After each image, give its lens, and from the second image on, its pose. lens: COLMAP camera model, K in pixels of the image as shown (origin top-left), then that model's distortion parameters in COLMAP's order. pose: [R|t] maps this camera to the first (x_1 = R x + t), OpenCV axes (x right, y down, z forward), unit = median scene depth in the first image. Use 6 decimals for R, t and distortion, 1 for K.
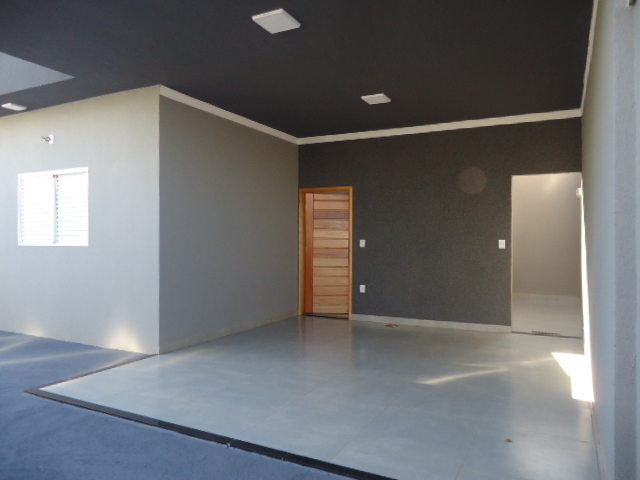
lens RADIAL K [[468.9, 0, 319.4], [0, 468.9, 238.0], [0, 0, 1]] dist [0.005127, 0.005557]
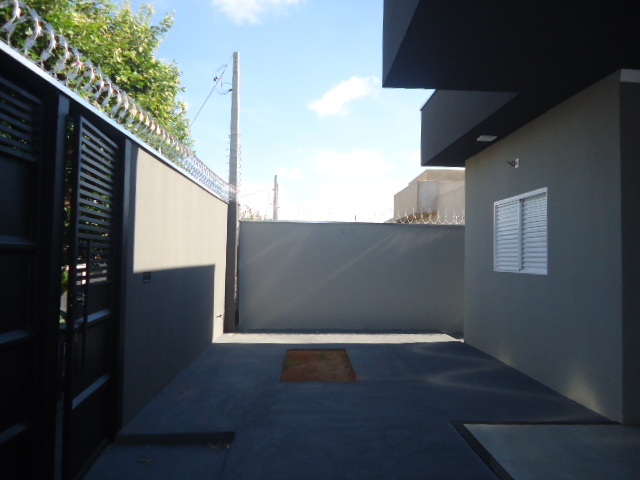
lens RADIAL K [[468.9, 0, 322.5], [0, 468.9, 238.4], [0, 0, 1]] dist [0.005127, 0.005557]
pose [[0.501193, -0.027620, -0.864895, 0.067381], [-0.014235, 0.999092, -0.040155, -0.010003], [0.865219, 0.032437, 0.500344, 0.177363]]
